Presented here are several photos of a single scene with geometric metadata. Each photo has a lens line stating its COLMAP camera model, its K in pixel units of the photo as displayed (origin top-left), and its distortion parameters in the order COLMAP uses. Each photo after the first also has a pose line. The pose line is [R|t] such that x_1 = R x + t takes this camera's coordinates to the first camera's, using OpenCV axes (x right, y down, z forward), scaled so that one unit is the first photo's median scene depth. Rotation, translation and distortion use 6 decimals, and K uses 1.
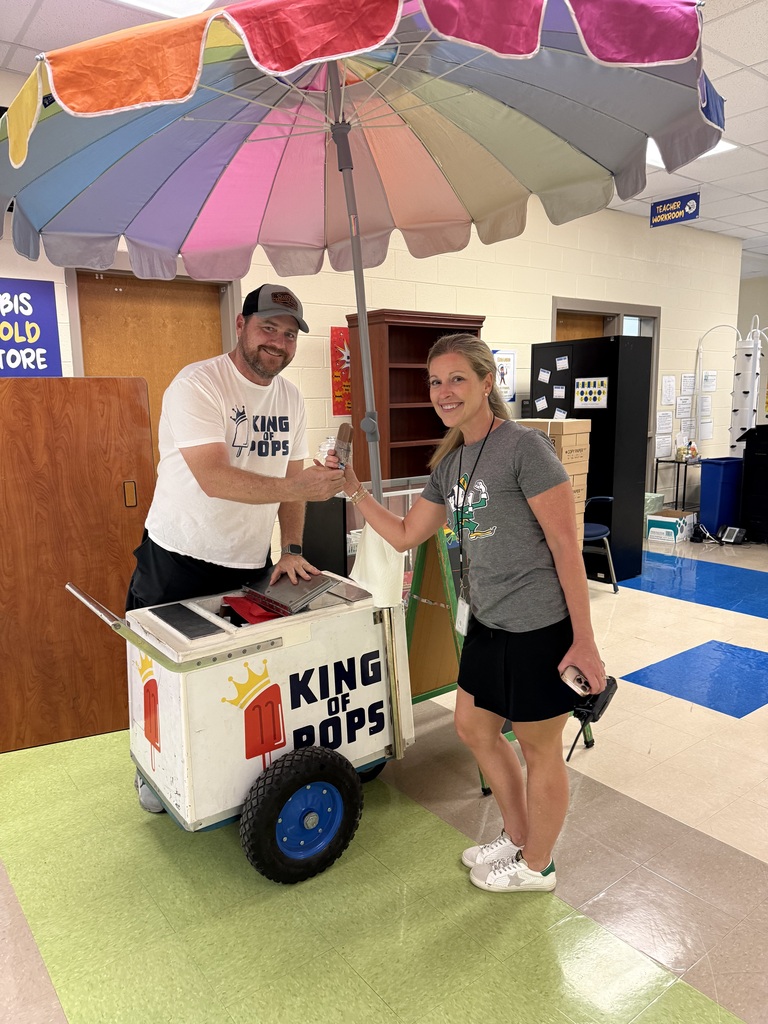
lens RADIAL K [[757.5, 0, 382.9], [0, 757.5, 512.4], [0, 0, 1]] dist [-0.016158, -0.013683]
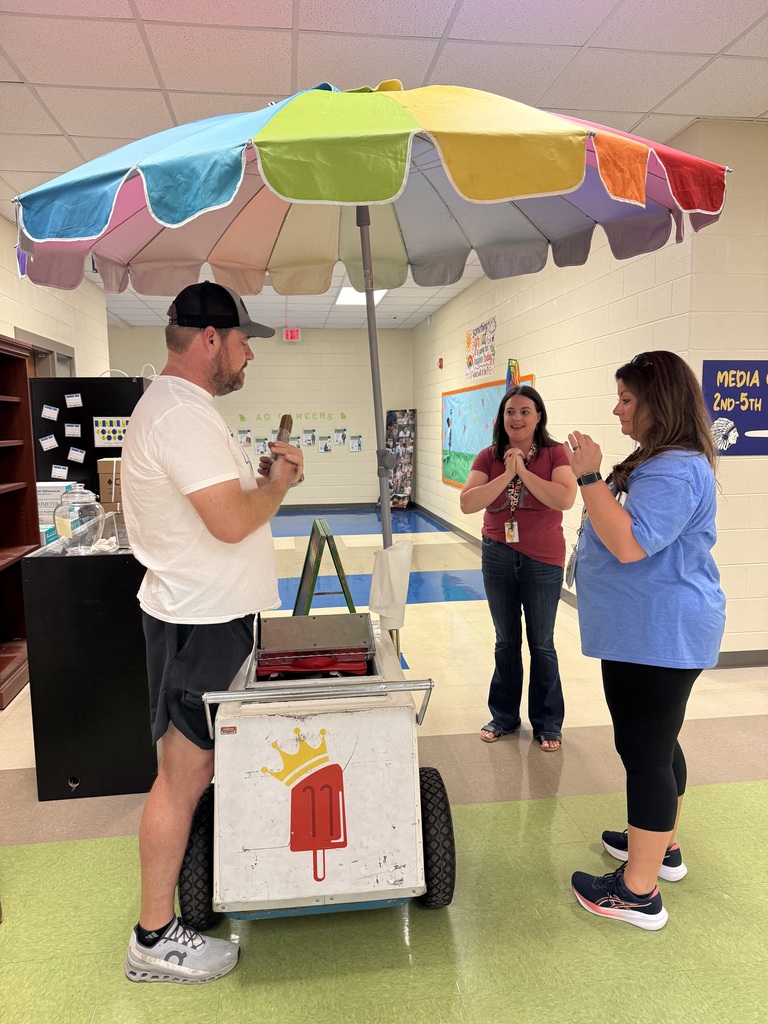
lens RADIAL K [[757.5, 0, 383.6], [0, 757.5, 508.4], [0, 0, 1]] dist [-0.016158, -0.013683]
pose [[0.523145, -0.071799, 0.849214, -0.872168], [0.119815, 0.992745, 0.010124, -0.059087], [-0.843779, 0.096452, 0.527952, 0.427713]]
